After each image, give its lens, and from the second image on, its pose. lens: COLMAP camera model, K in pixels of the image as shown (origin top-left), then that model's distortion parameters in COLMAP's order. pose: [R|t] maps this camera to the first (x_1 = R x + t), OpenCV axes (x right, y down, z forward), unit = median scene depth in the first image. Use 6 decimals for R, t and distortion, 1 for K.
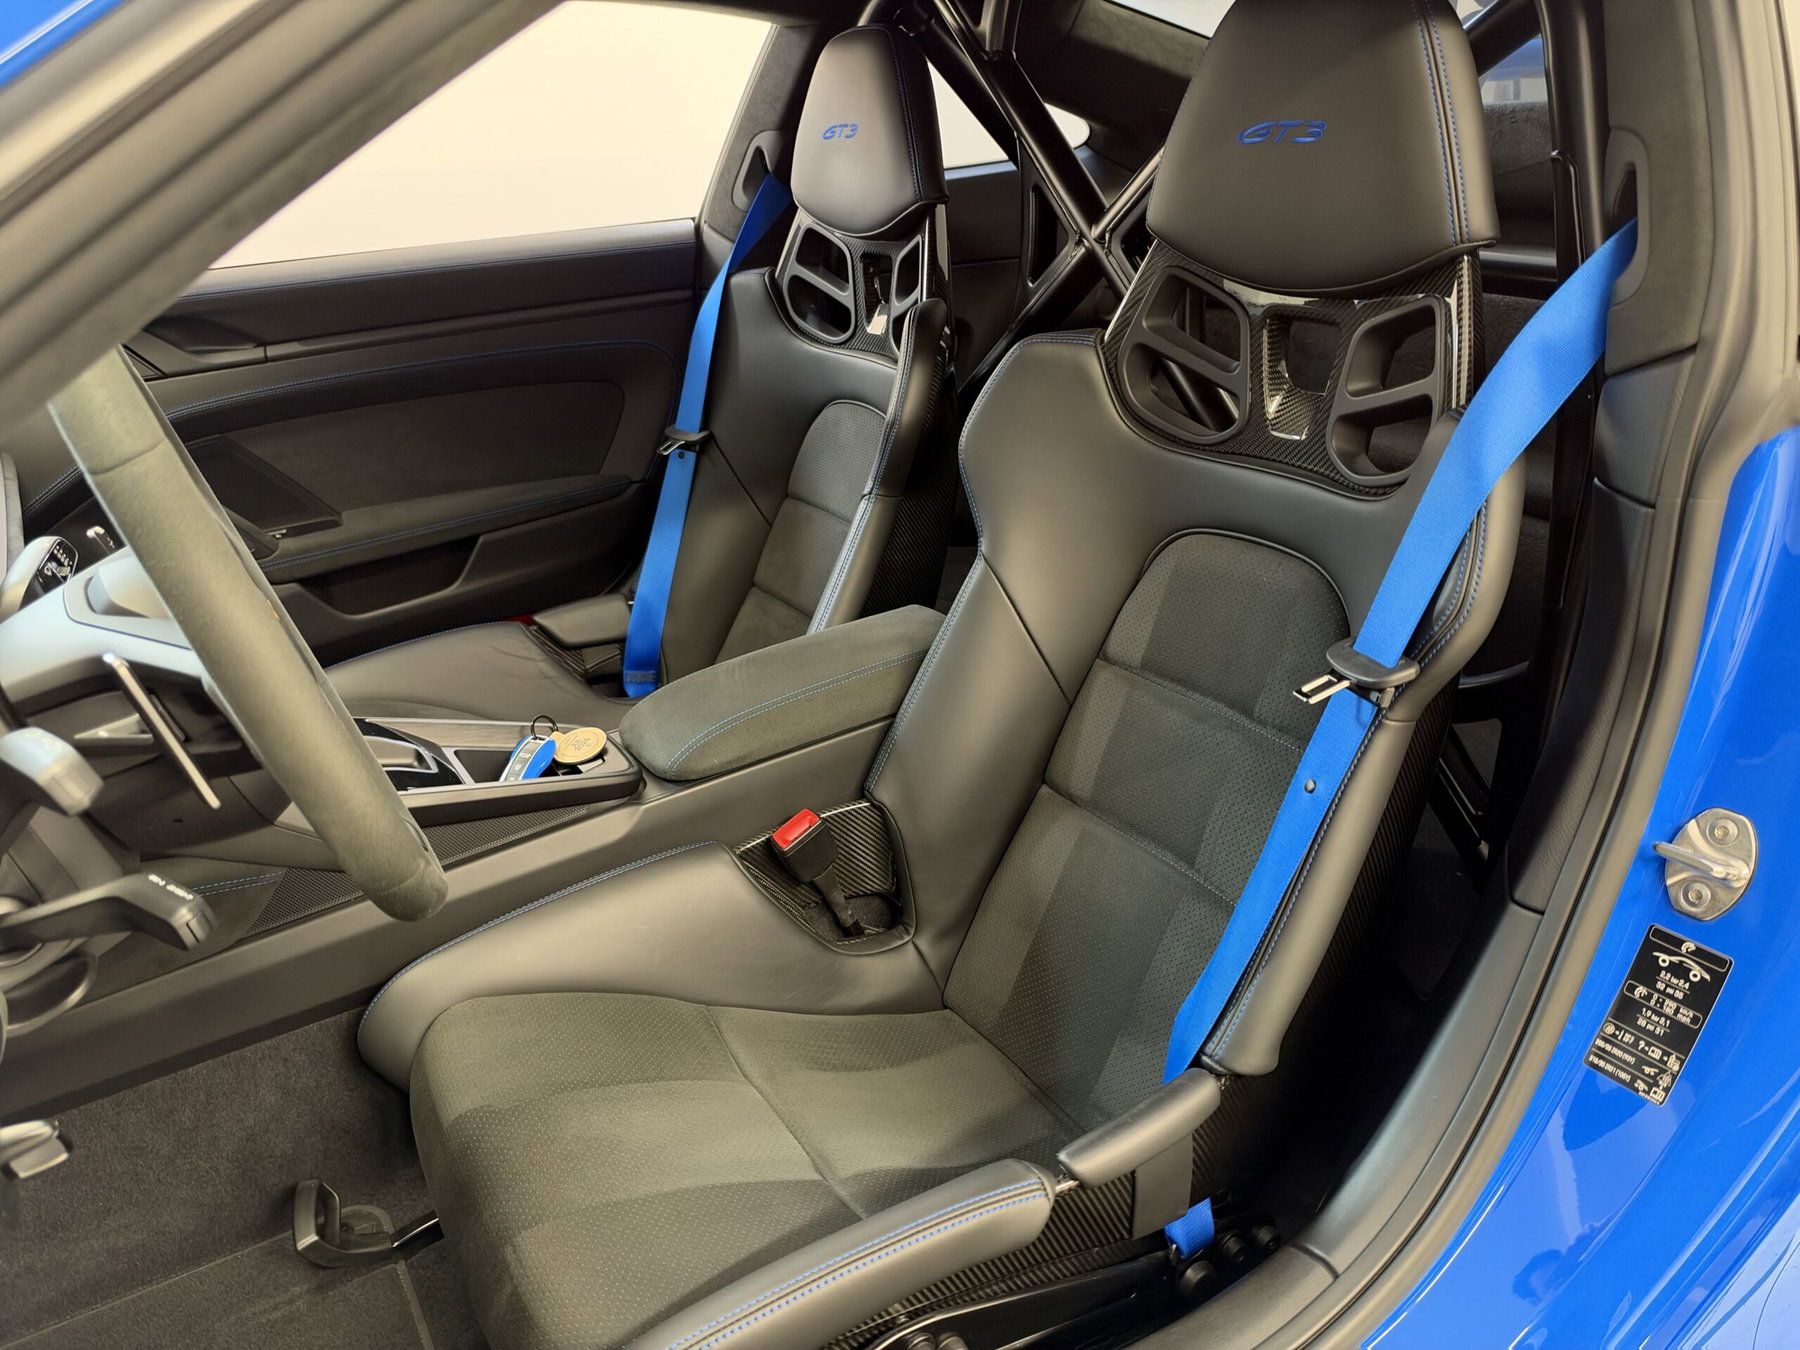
lens RADIAL K [[1254.9, 0, 912.3], [0, 1254.9, 685.1], [0, 0, 1]] dist [0.061134, -0.112471]
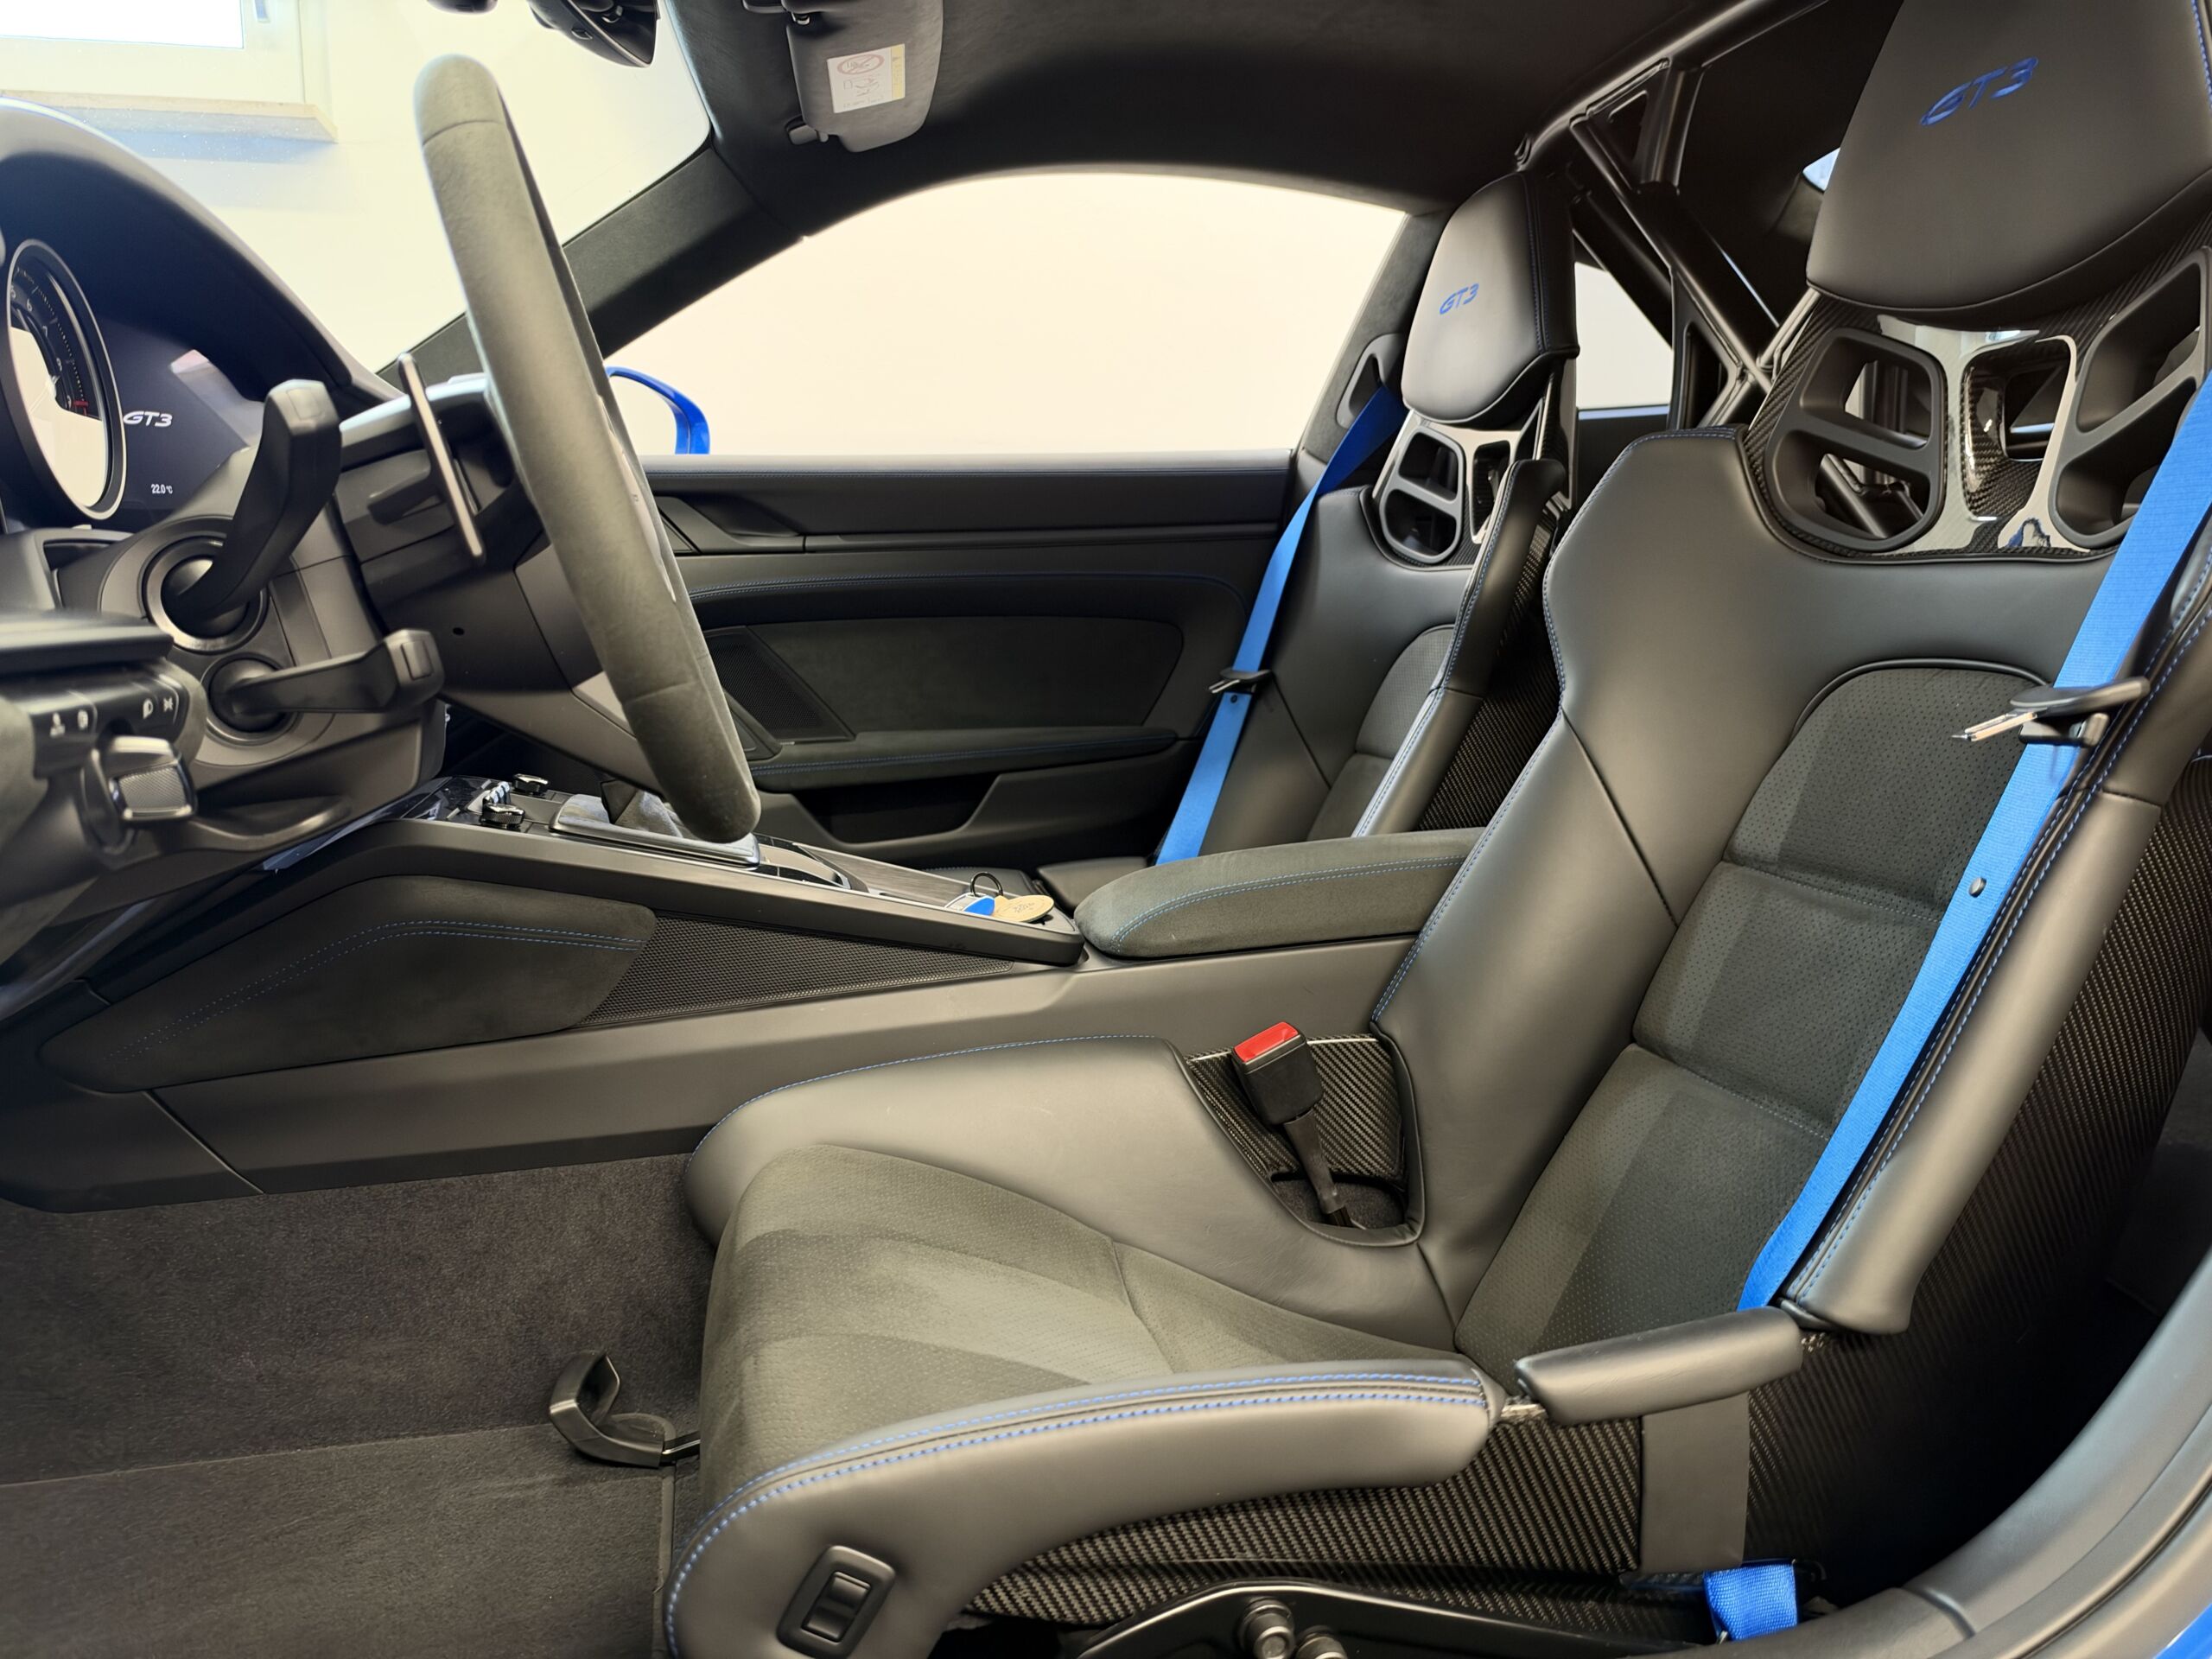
lens RADIAL K [[1553.8, 0, 1111.2], [0, 1553.8, 842.4], [0, 0, 1]] dist [0.088308, -0.195968]
pose [[0.945407, 0.076404, -0.316809, 0.105405], [-0.152247, 0.963071, -0.222068, 0.222145], [0.288143, 0.258178, 0.922127, 0.088312]]
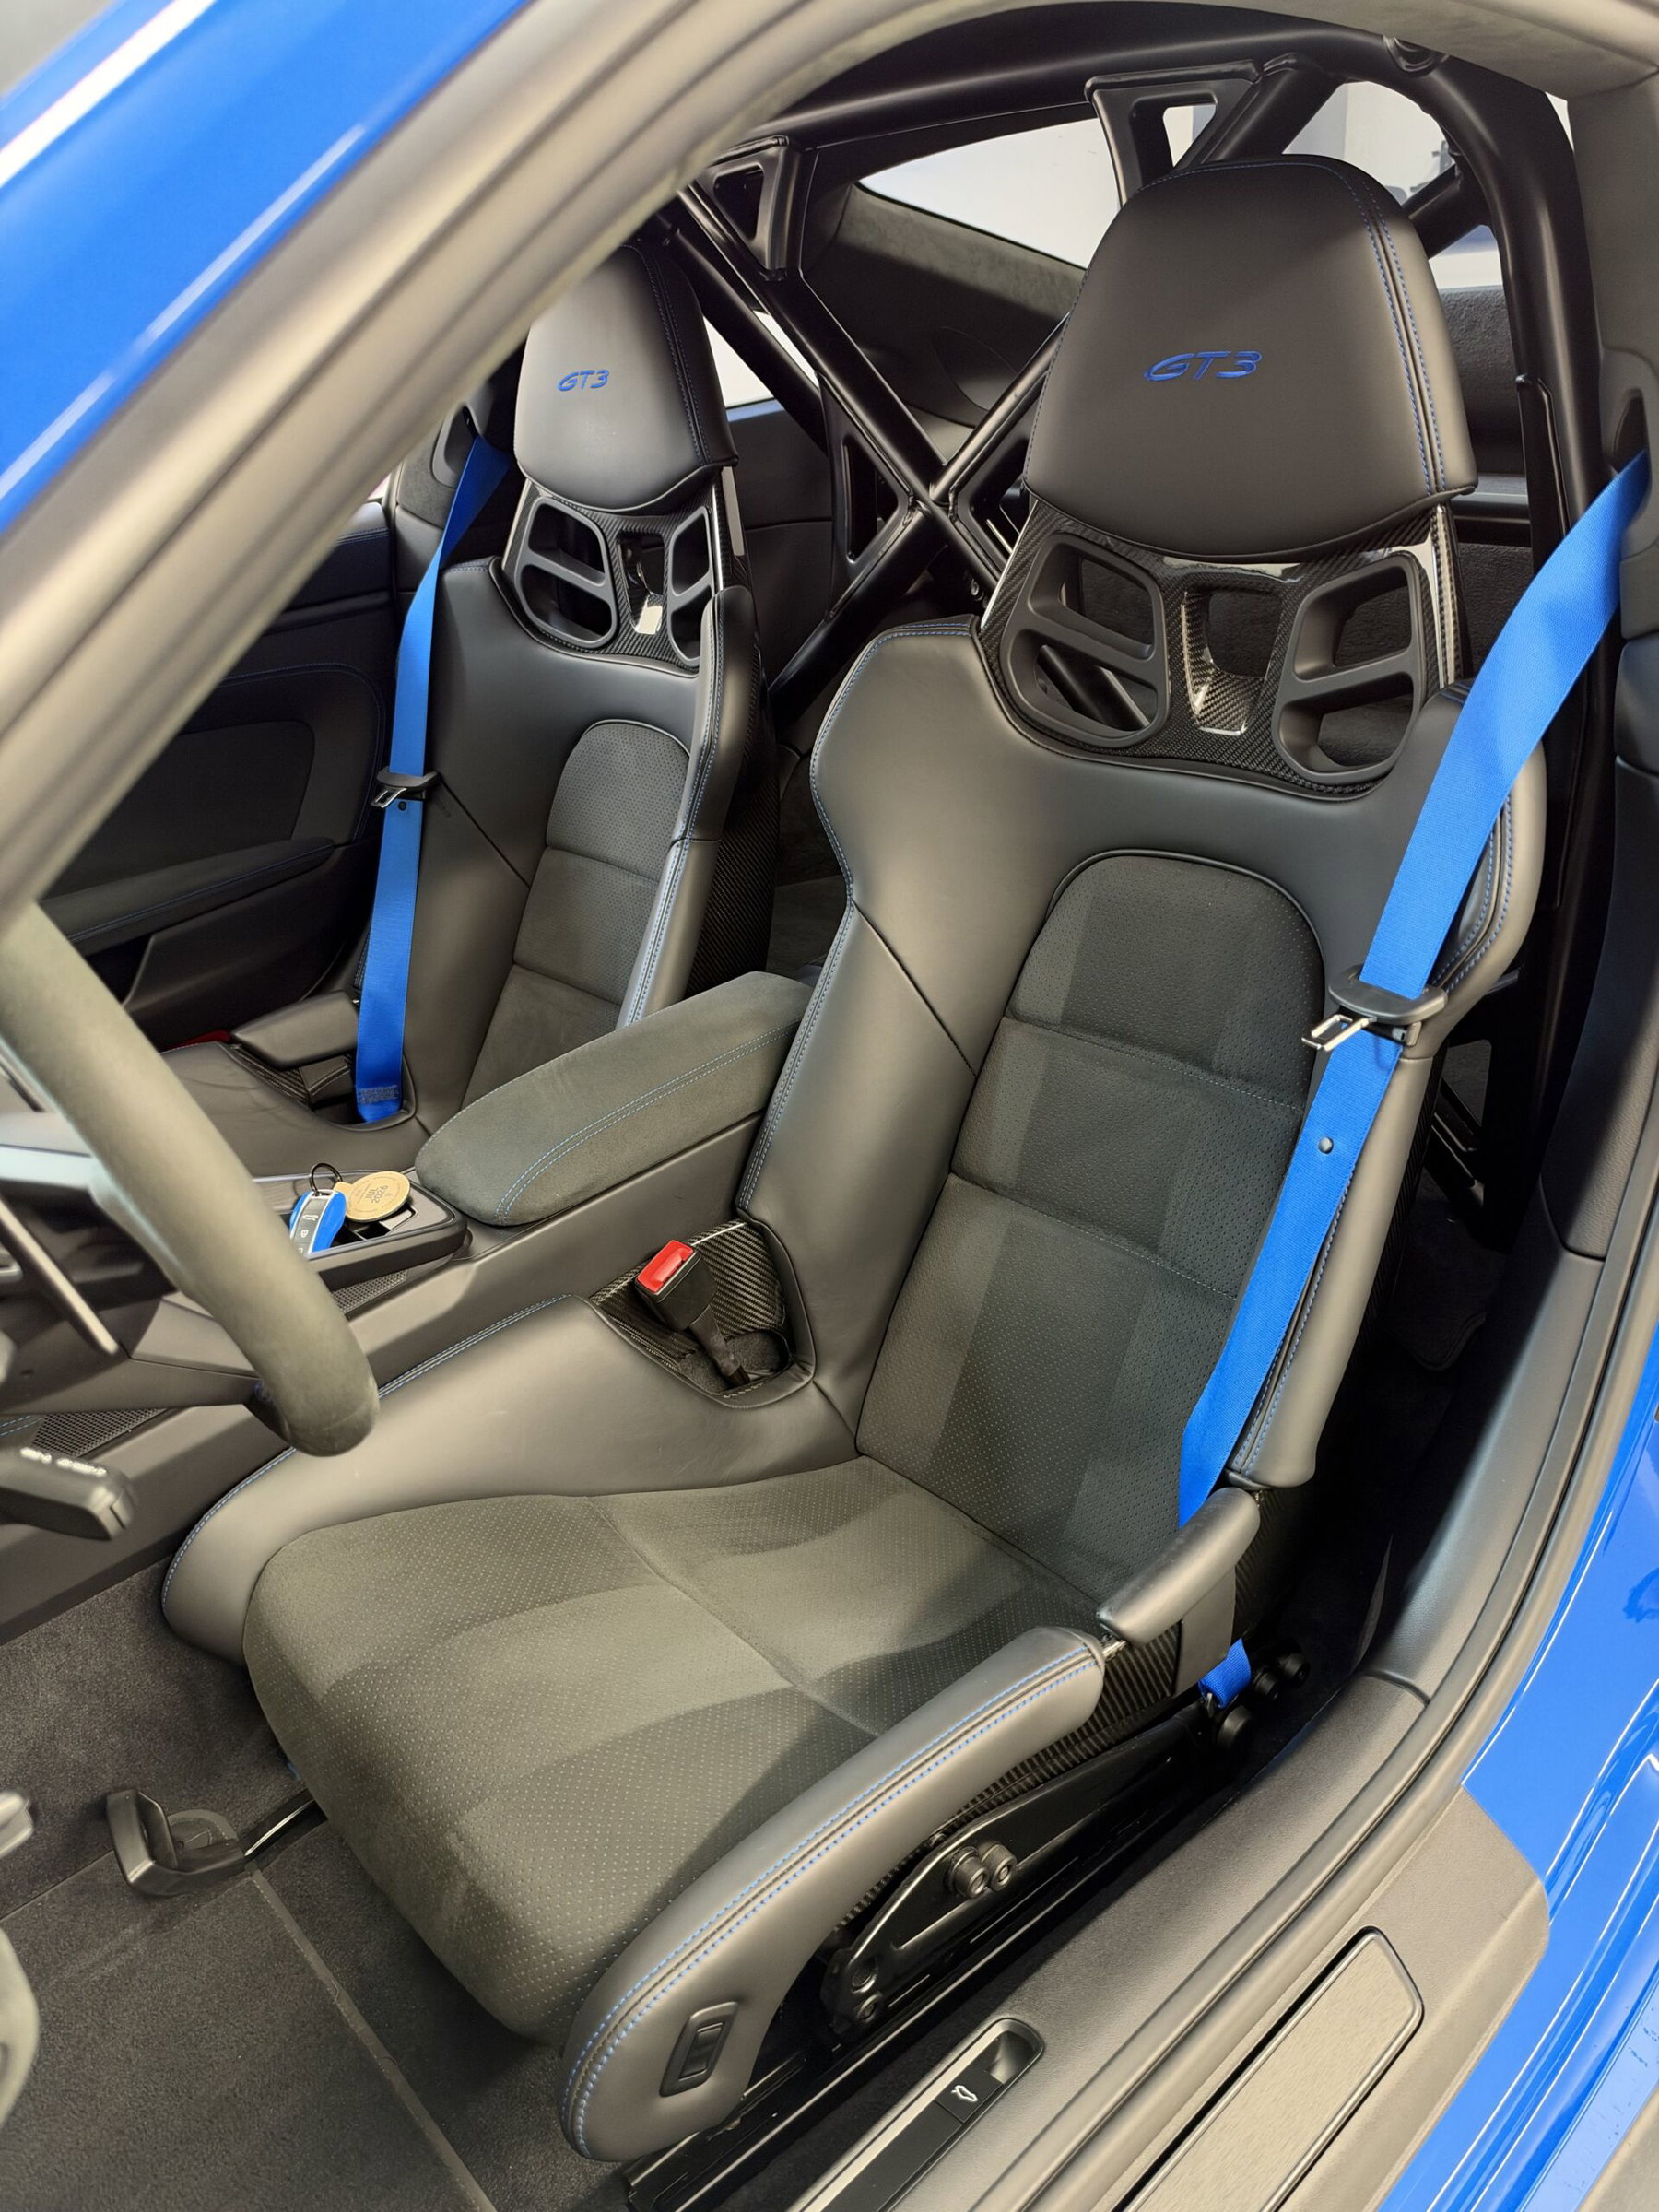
lens RADIAL K [[1542.1, 0, 832.4], [0, 1542.1, 1112.8], [0, 0, 1]] dist [0.061134, -0.112471]
pose [[0.984176, -0.113513, 0.136060, -0.112497], [0.107298, 0.992856, 0.052195, -0.023816], [-0.141013, -0.036770, 0.989325, 0.006115]]
